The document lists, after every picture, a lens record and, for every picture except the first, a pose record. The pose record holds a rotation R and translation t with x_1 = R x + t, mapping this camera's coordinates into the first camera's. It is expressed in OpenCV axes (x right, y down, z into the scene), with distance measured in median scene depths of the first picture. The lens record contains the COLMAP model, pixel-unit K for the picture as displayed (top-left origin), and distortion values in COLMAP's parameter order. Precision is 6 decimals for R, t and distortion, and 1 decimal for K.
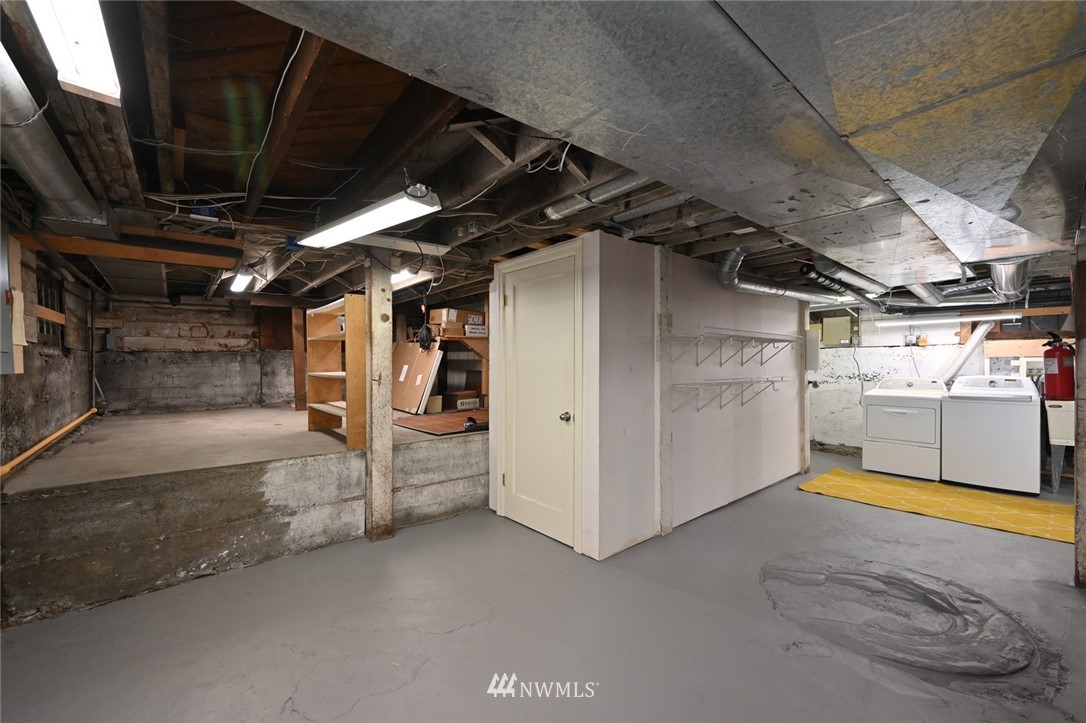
lens RADIAL K [[427.2, 0, 546.0], [0, 427.2, 363.9], [0, 0, 1]] dist [-0.000770, 0.000086]
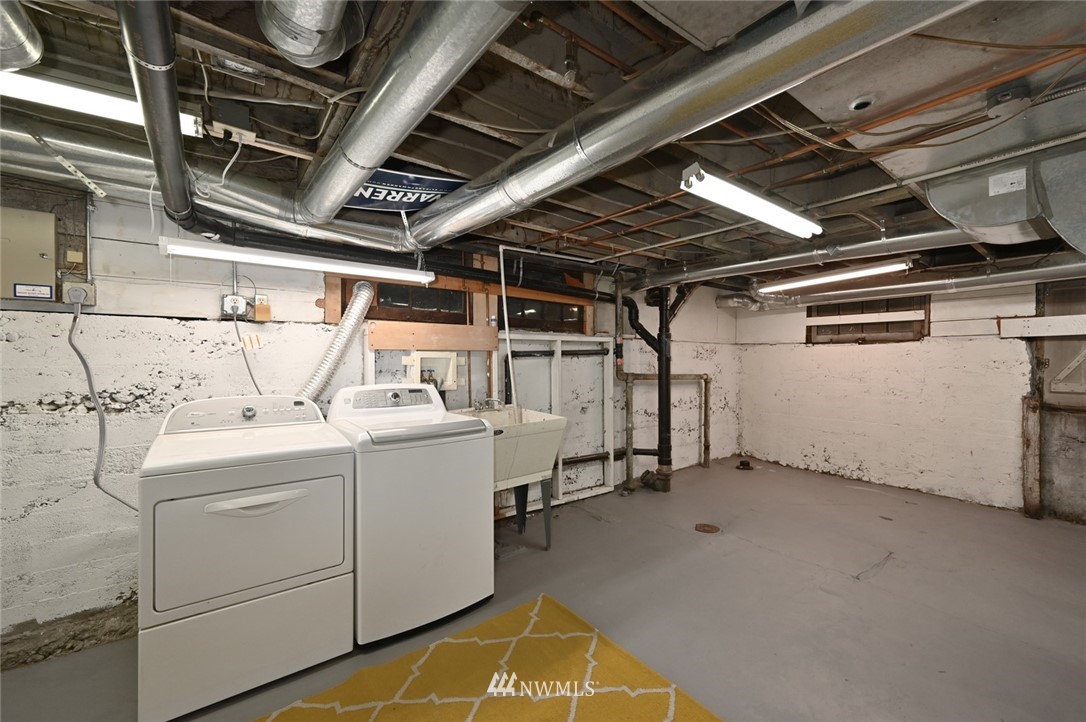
lens RADIAL K [[441.6, 0, 545.2], [0, 441.6, 363.0], [0, 0, 1]] dist [0.010212, 0.000183]
pose [[0.053431, -0.008659, 0.998534, 0.438533], [0.003995, 0.999956, 0.008458, -0.002104], [-0.998564, 0.003538, 0.053464, 0.679677]]
